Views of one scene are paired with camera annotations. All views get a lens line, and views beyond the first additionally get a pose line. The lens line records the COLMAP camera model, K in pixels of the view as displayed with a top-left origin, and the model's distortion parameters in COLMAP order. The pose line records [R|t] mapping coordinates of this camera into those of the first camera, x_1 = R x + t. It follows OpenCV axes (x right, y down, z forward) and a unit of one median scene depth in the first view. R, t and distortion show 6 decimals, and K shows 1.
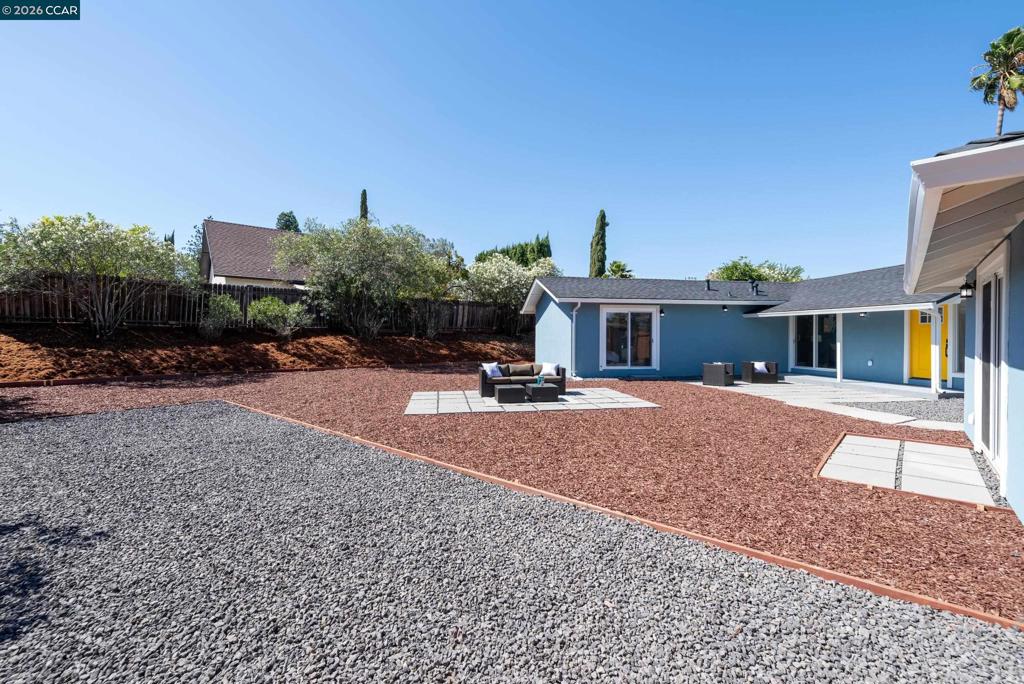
lens RADIAL K [[440.7, 0, 512.3], [0, 440.7, 339.5], [0, 0, 1]] dist [0.000836, 0.000597]
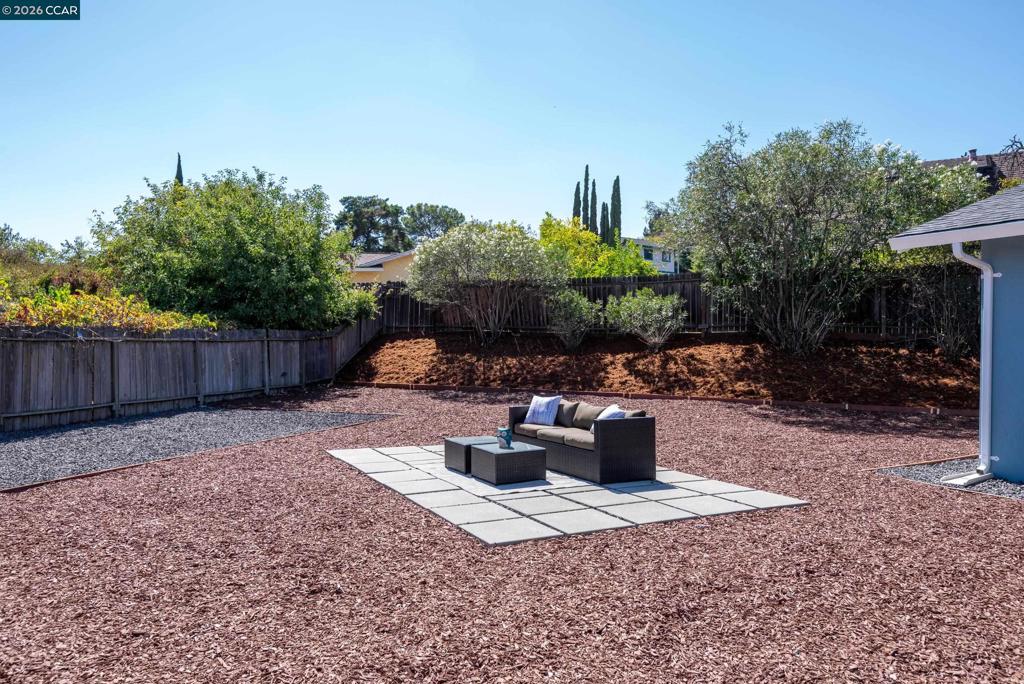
lens RADIAL K [[732.2, 0, 509.0], [0, 732.2, 333.9], [0, 0, 1]] dist [-0.004047, 0.004479]
pose [[0.299374, -0.011741, -0.954063, 0.553587], [-0.013483, 0.999772, -0.016534, -0.003747], [0.954040, 0.017813, 0.299148, 0.498803]]
